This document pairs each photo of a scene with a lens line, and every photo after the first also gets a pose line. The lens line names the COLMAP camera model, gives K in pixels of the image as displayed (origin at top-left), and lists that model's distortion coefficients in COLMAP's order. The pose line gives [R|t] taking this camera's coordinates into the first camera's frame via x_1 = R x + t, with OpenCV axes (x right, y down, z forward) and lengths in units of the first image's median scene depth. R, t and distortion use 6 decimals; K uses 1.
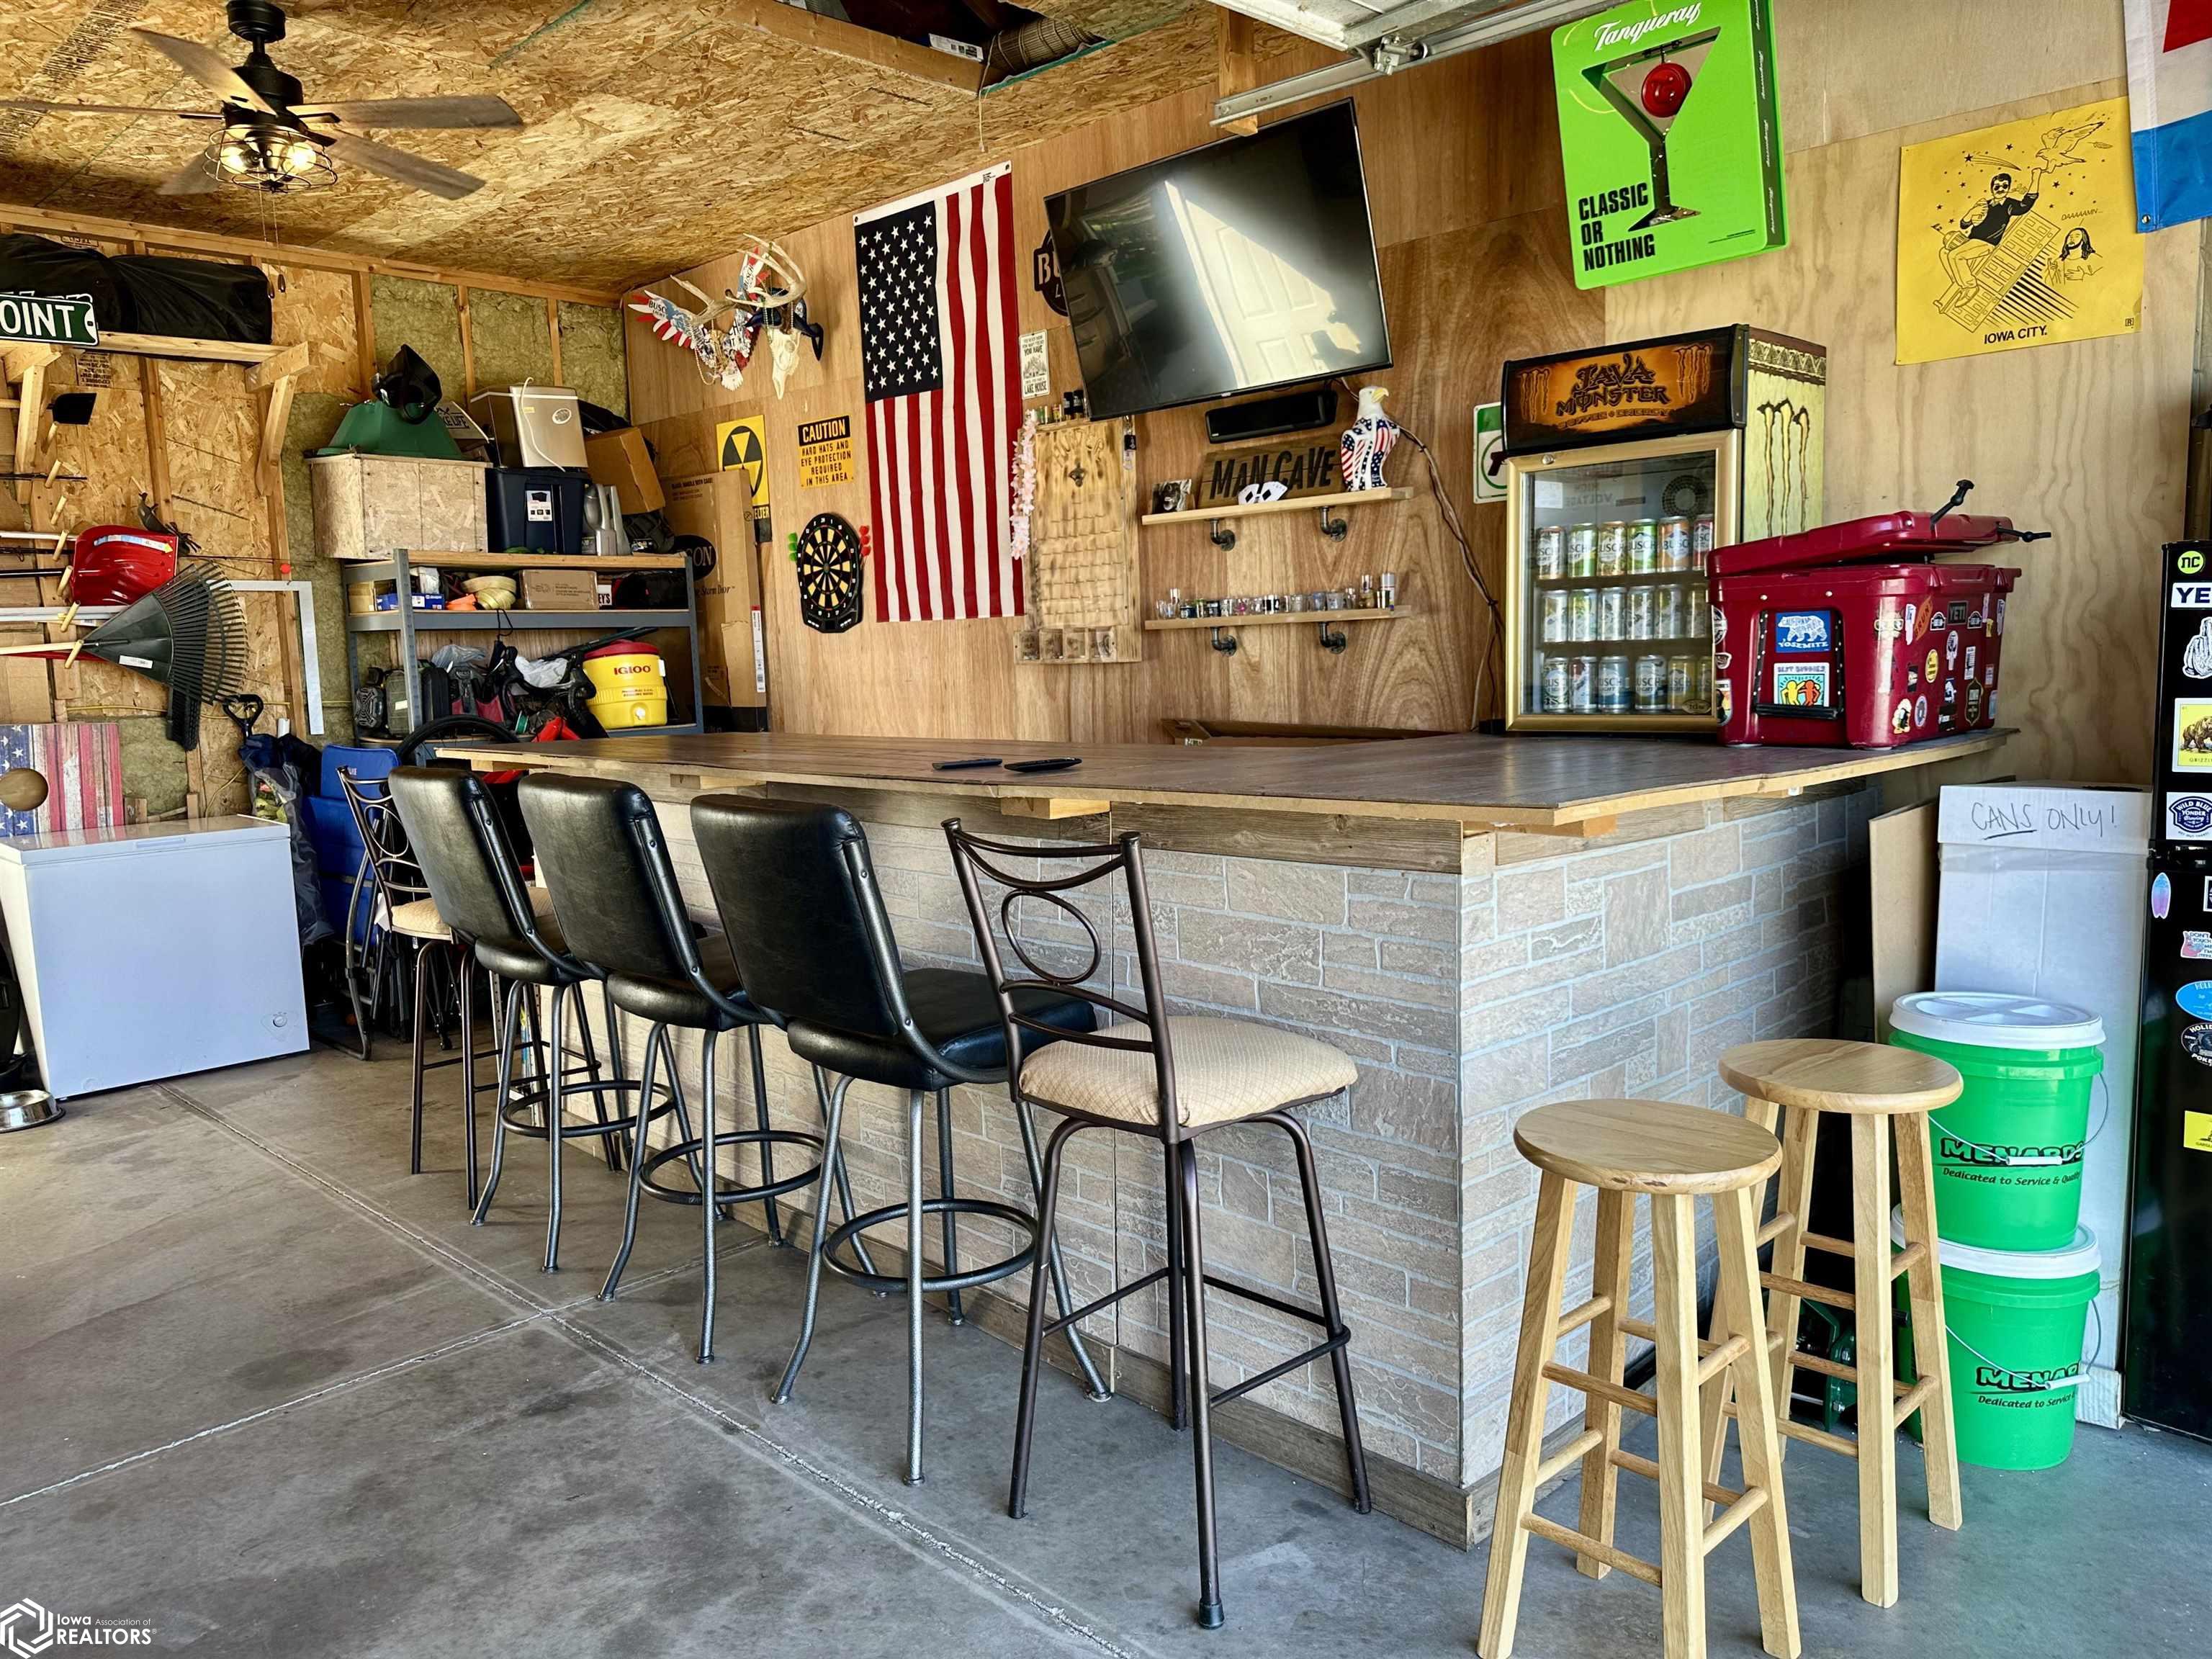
lens RADIAL K [[1625.0, 0, 1106.0], [0, 1625.0, 829.5], [0, 0, 1]] dist [0.079635, -0.001790]
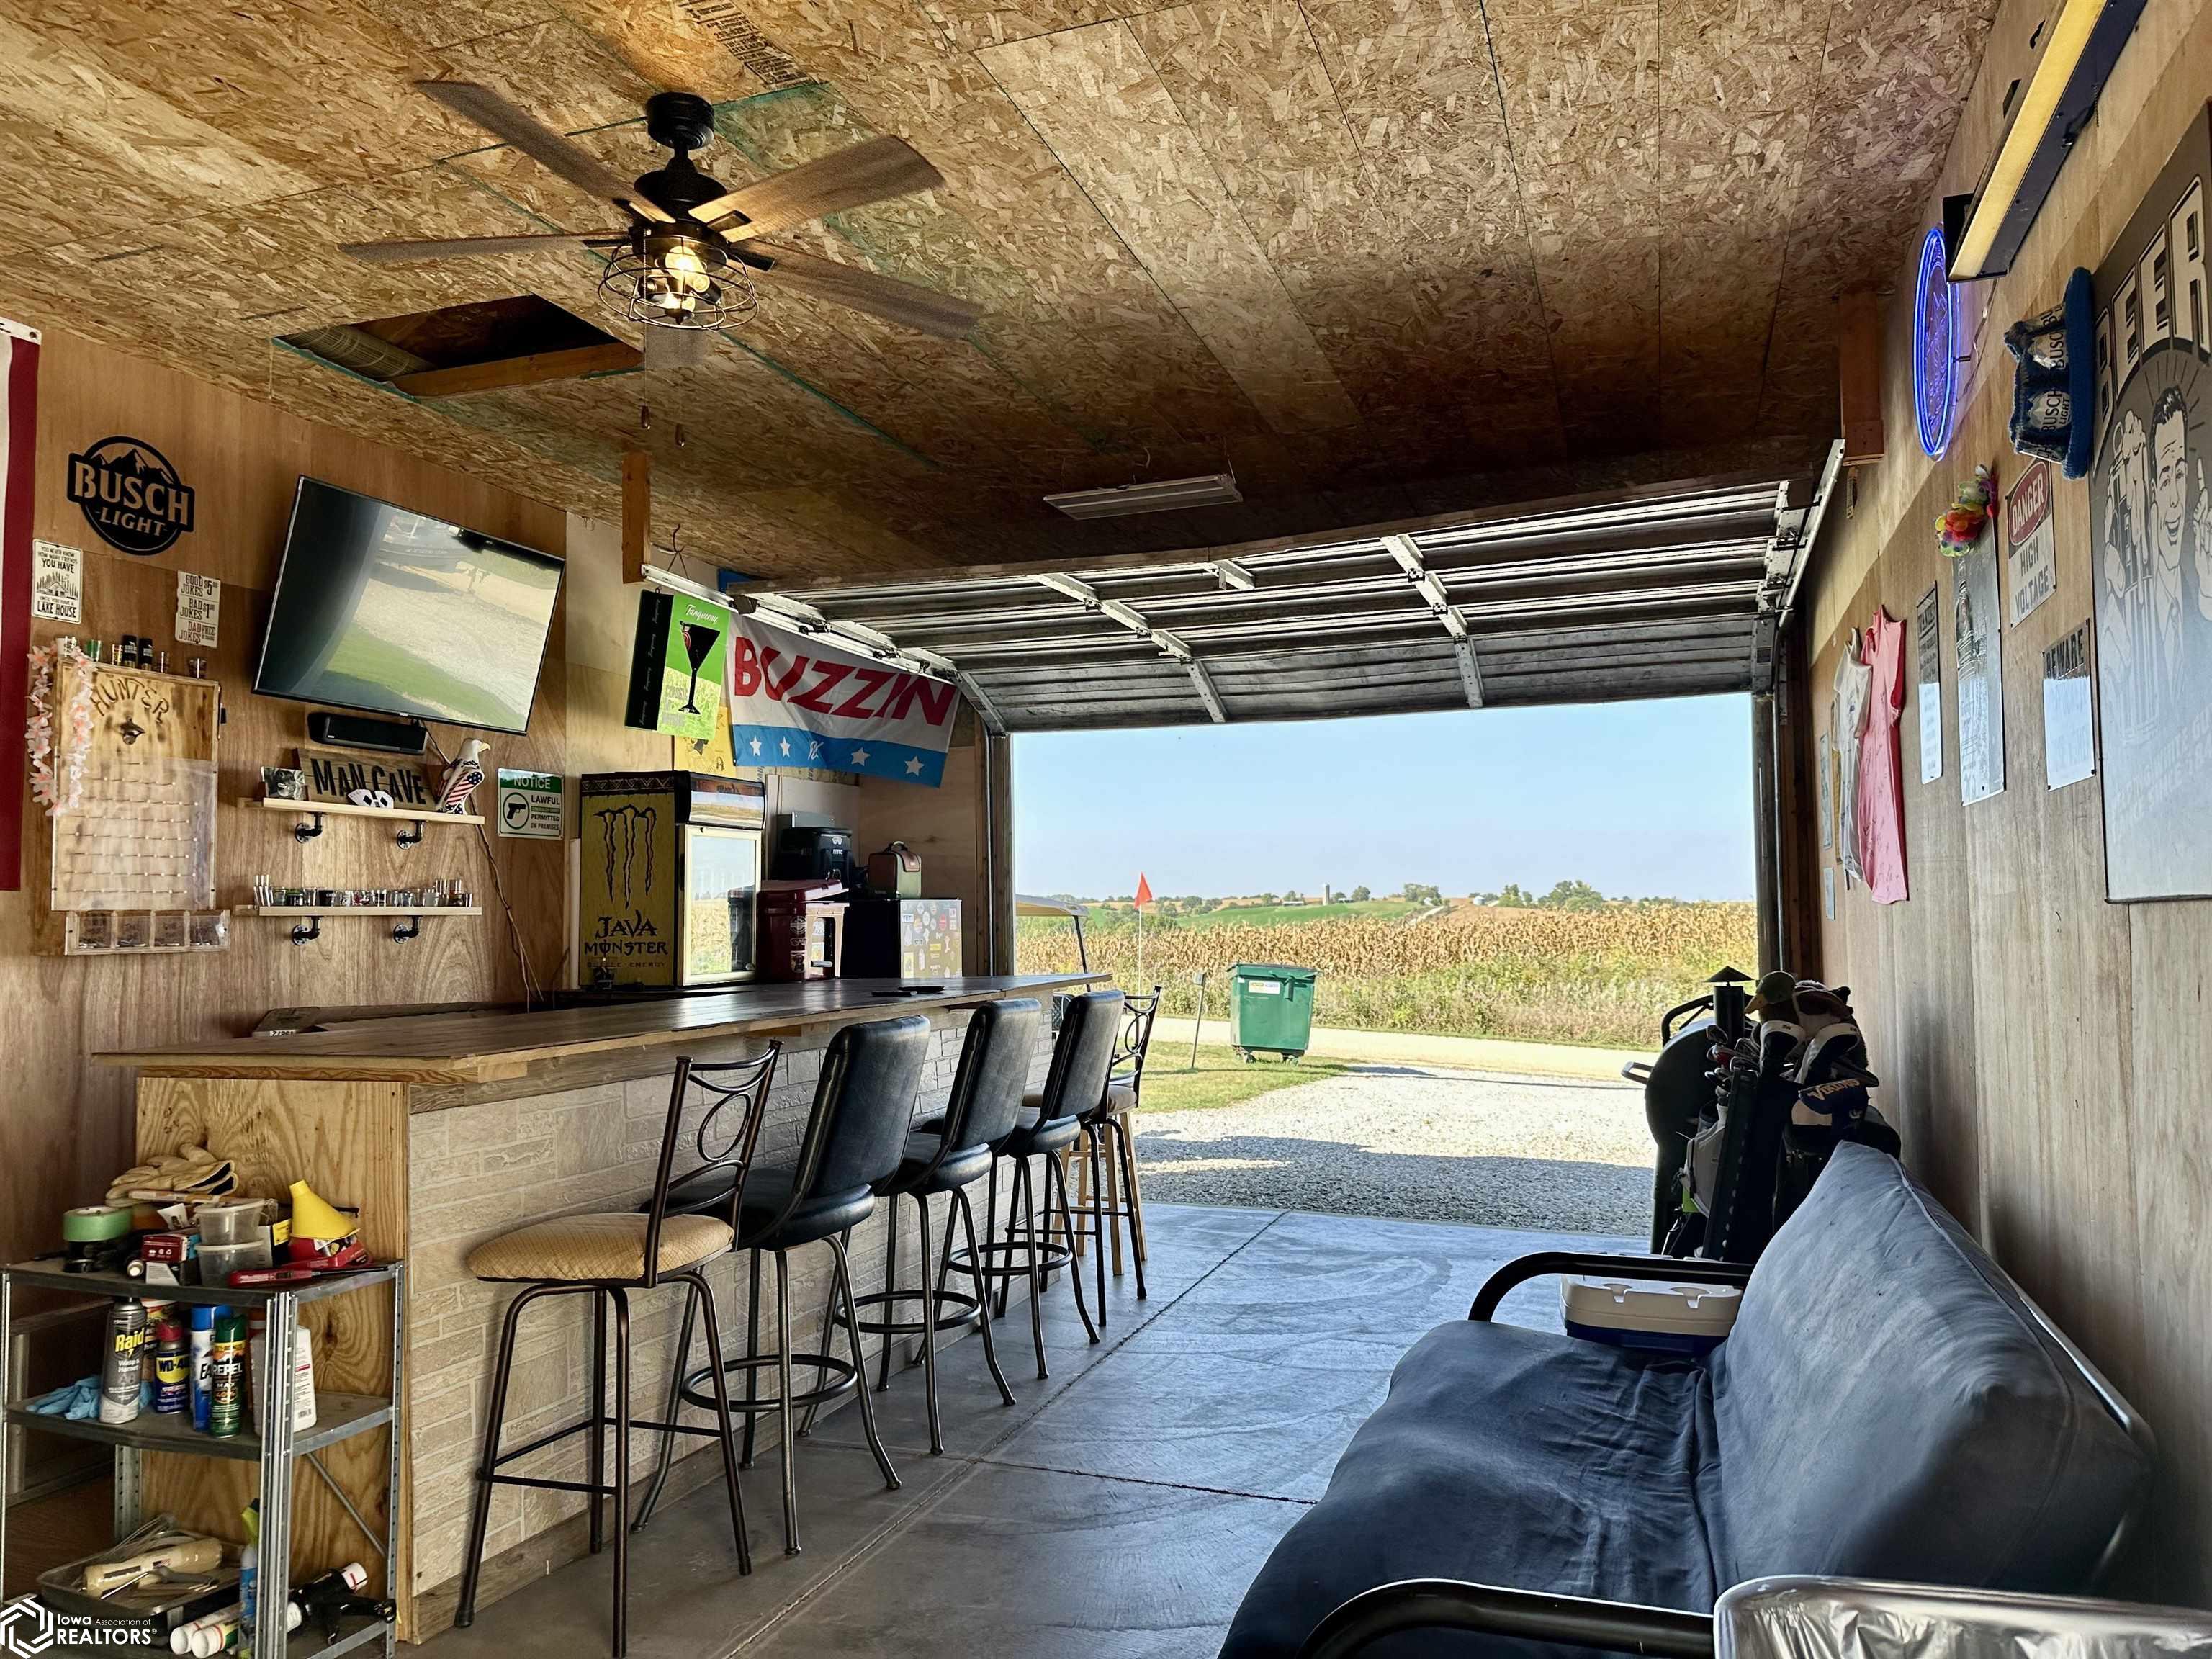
lens RADIAL K [[1522.3, 0, 1099.1], [0, 1522.3, 800.5], [0, 0, 1]] dist [-0.000149, -0.000979]
pose [[-0.437833, 0.125734, 0.890221, -1.014505], [0.149834, 0.986530, -0.065645, -0.059543], [-0.886483, 0.104644, -0.450775, 0.992691]]
